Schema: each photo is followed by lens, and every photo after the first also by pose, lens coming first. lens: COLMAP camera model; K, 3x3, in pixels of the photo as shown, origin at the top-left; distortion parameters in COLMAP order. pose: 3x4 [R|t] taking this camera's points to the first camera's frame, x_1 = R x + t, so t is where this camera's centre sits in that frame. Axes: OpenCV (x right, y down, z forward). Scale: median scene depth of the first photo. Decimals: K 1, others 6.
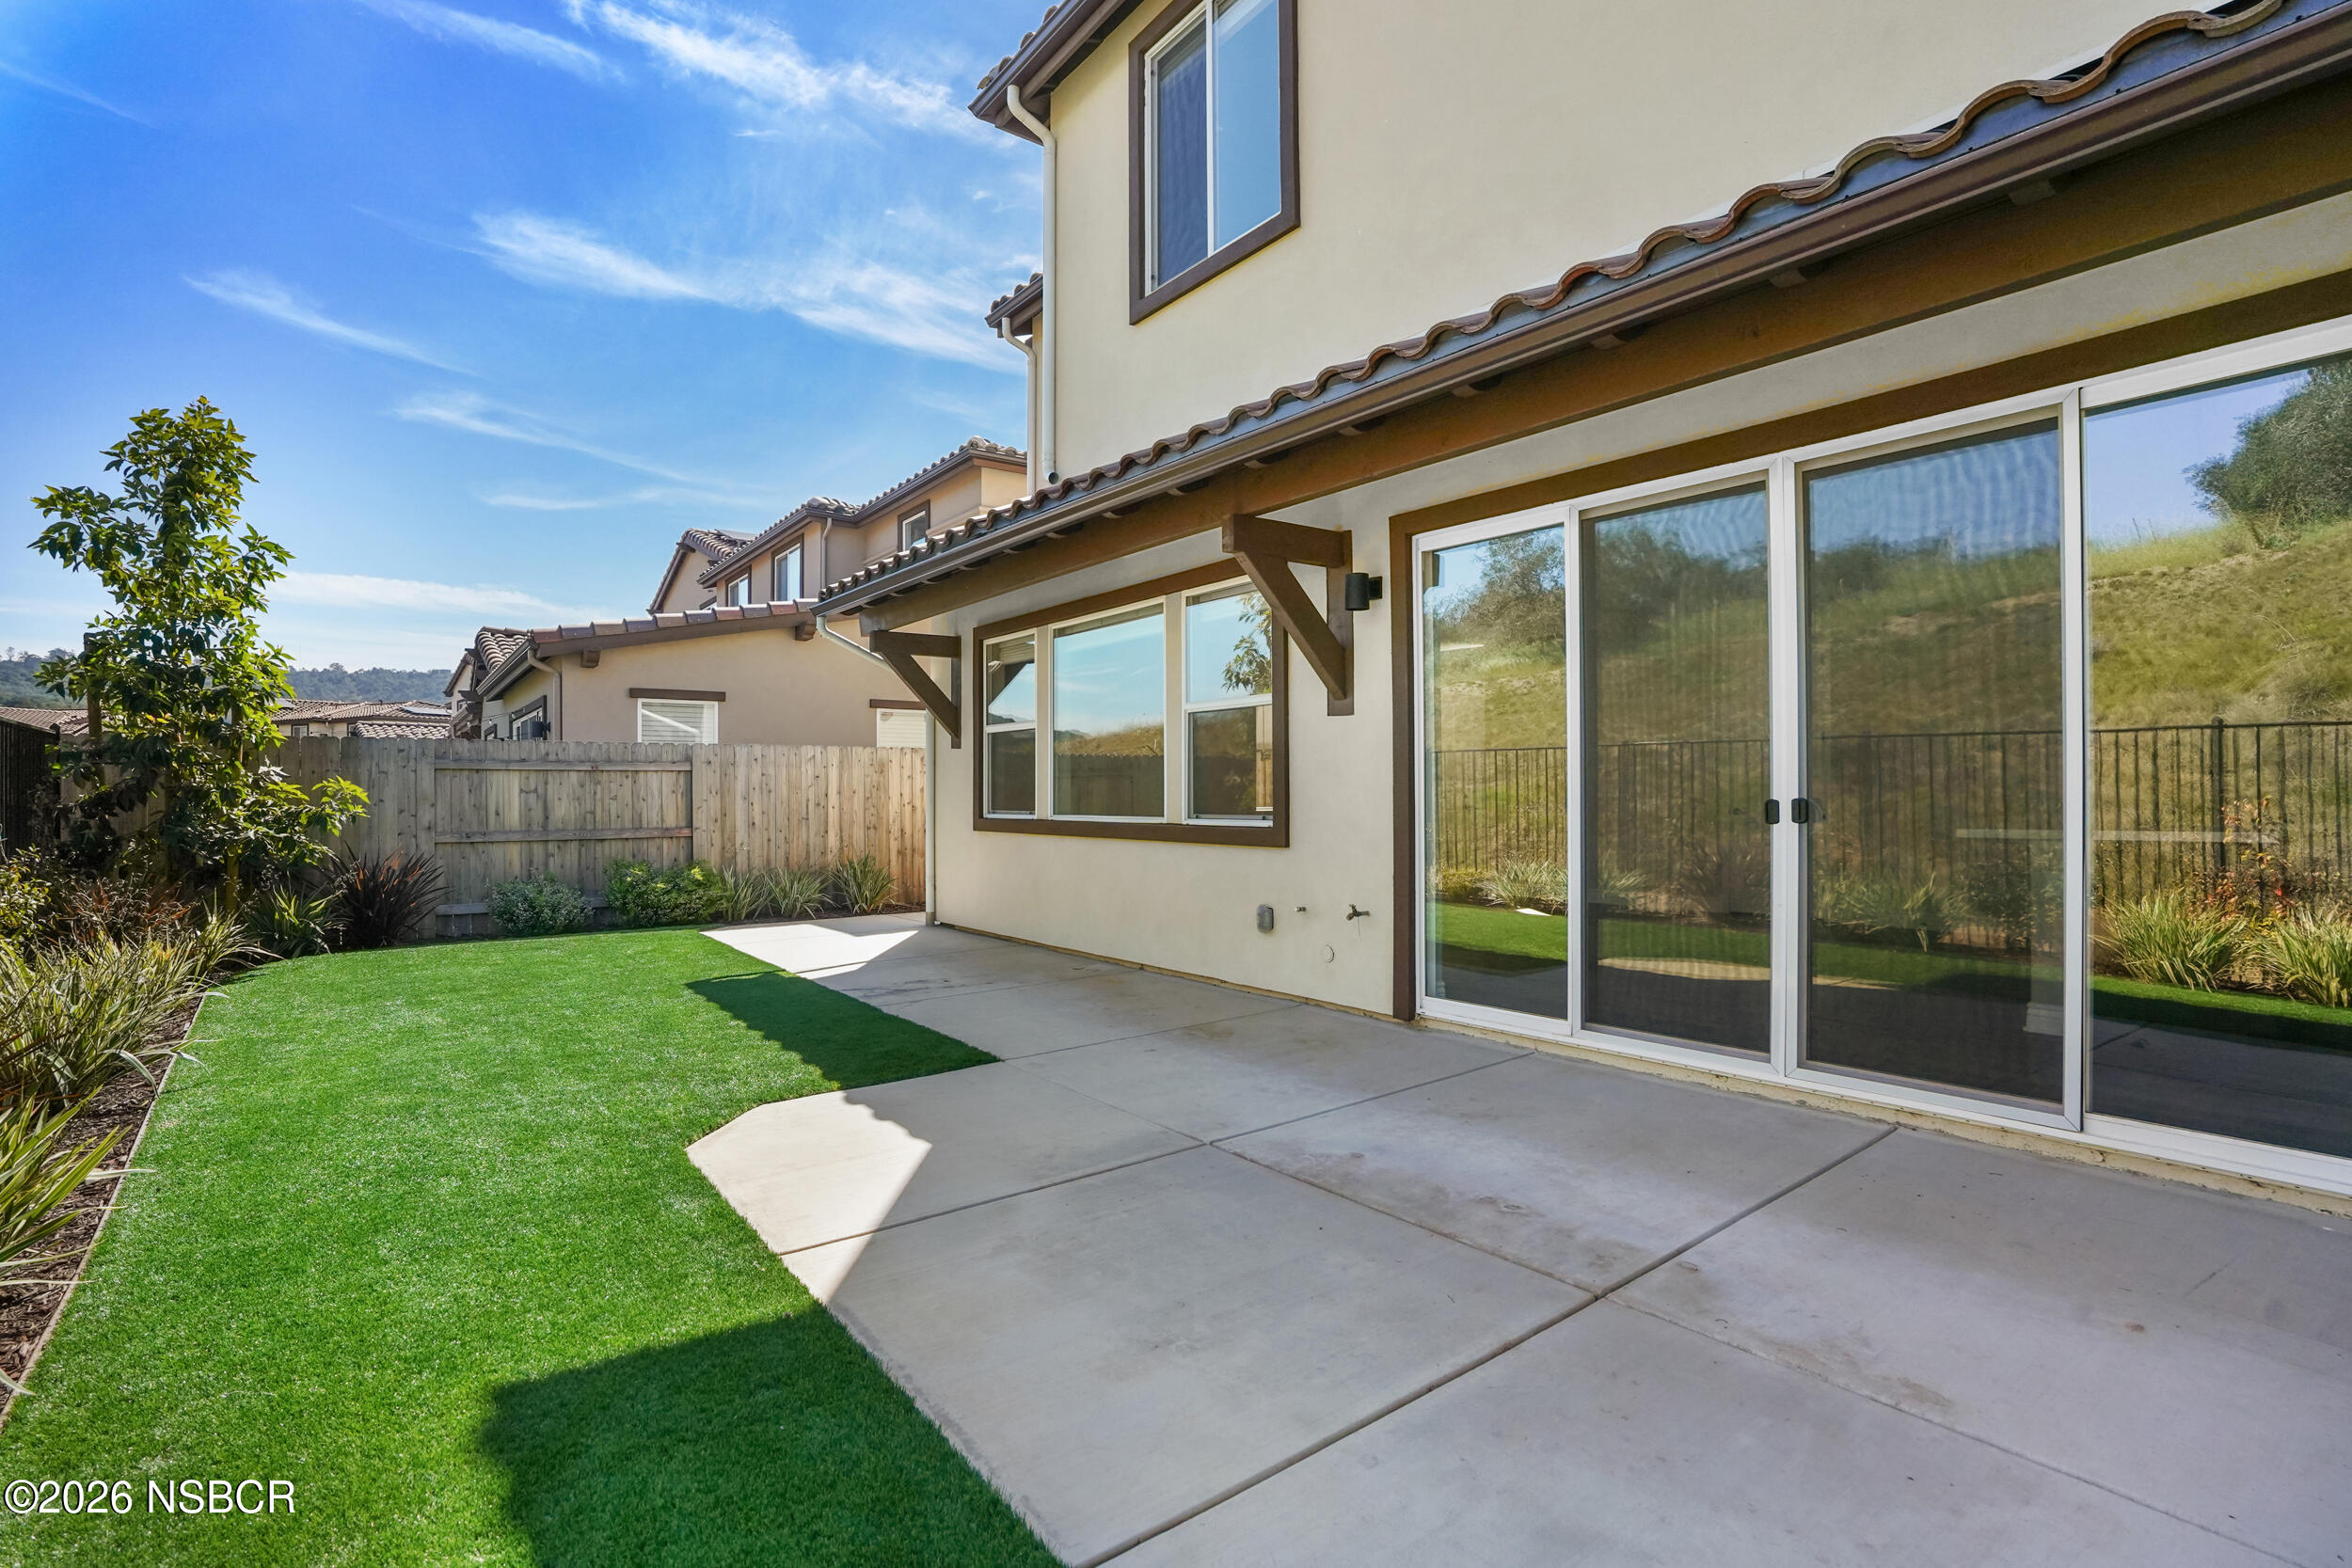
lens RADIAL K [[1115.6, 0, 1153.9], [0, 1115.6, 797.3], [0, 0, 1]] dist [-0.041257, 0.014065]
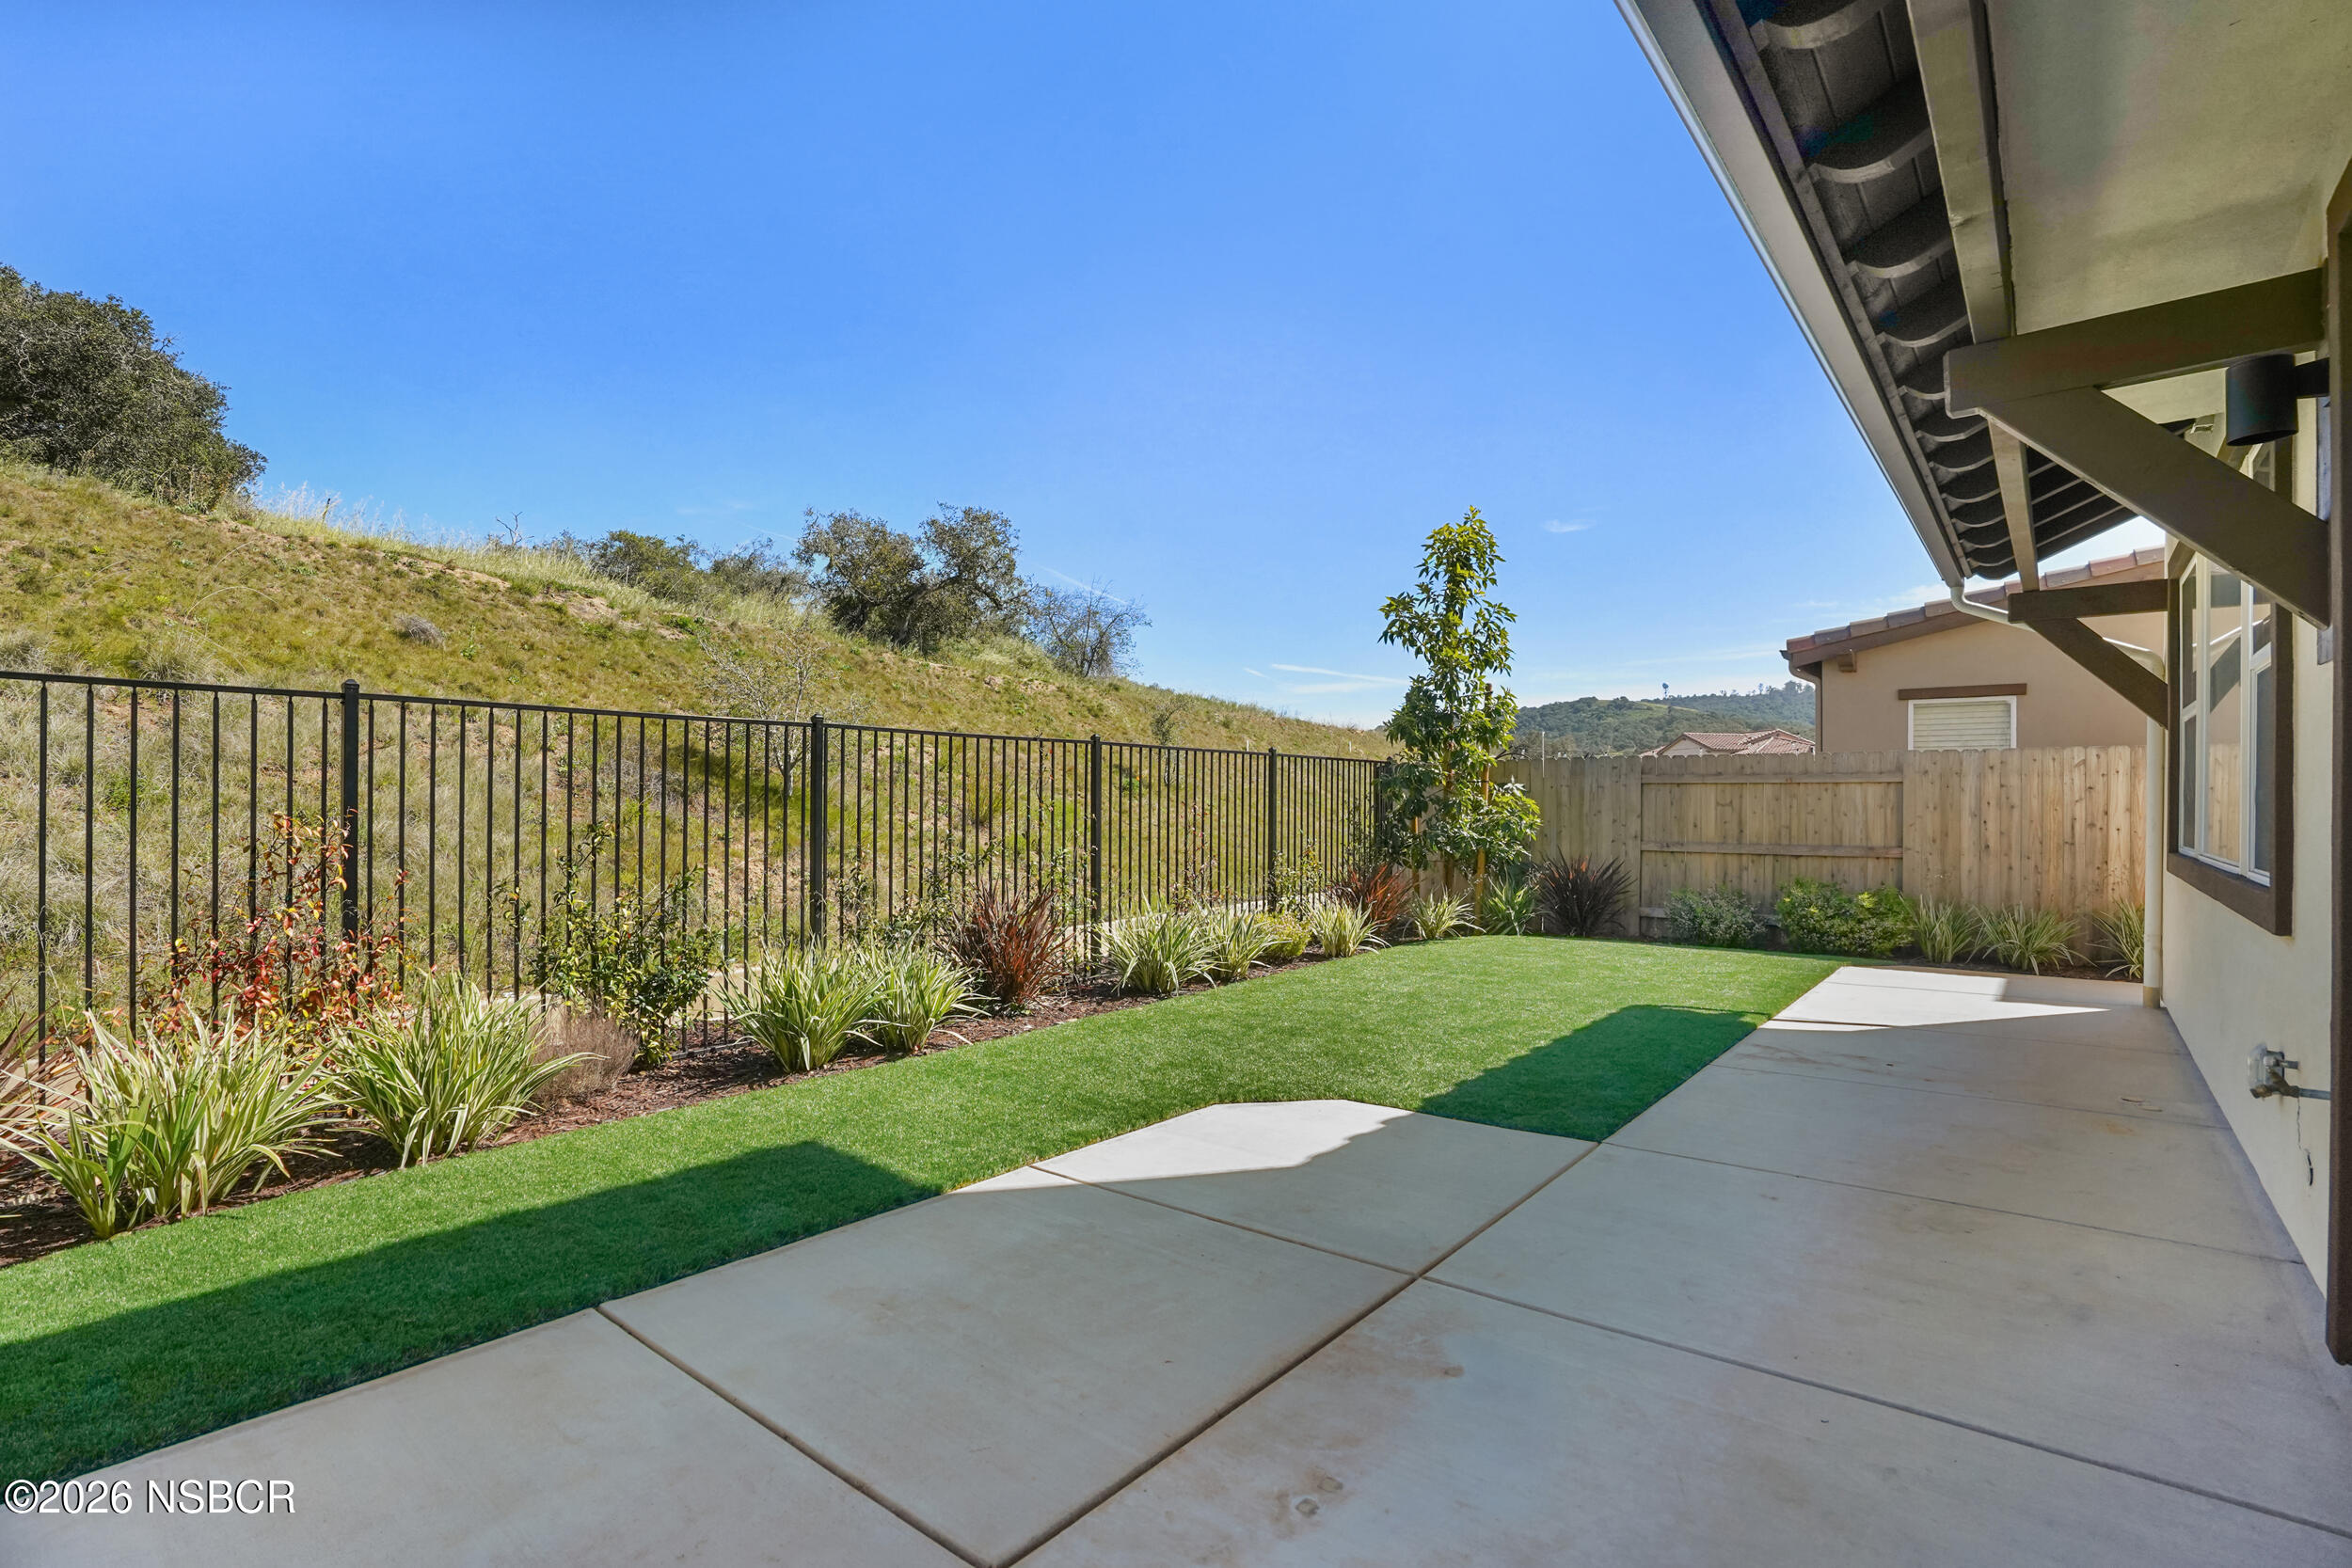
lens RADIAL K [[1115.6, 0, 1166.6], [0, 1115.6, 789.2], [0, 0, 1]] dist [-0.041257, 0.014065]
pose [[0.235515, -0.002895, -0.971866, 0.308574], [-0.009529, 0.999941, -0.005288, -0.009276], [0.971824, 0.010507, 0.235473, 0.263068]]
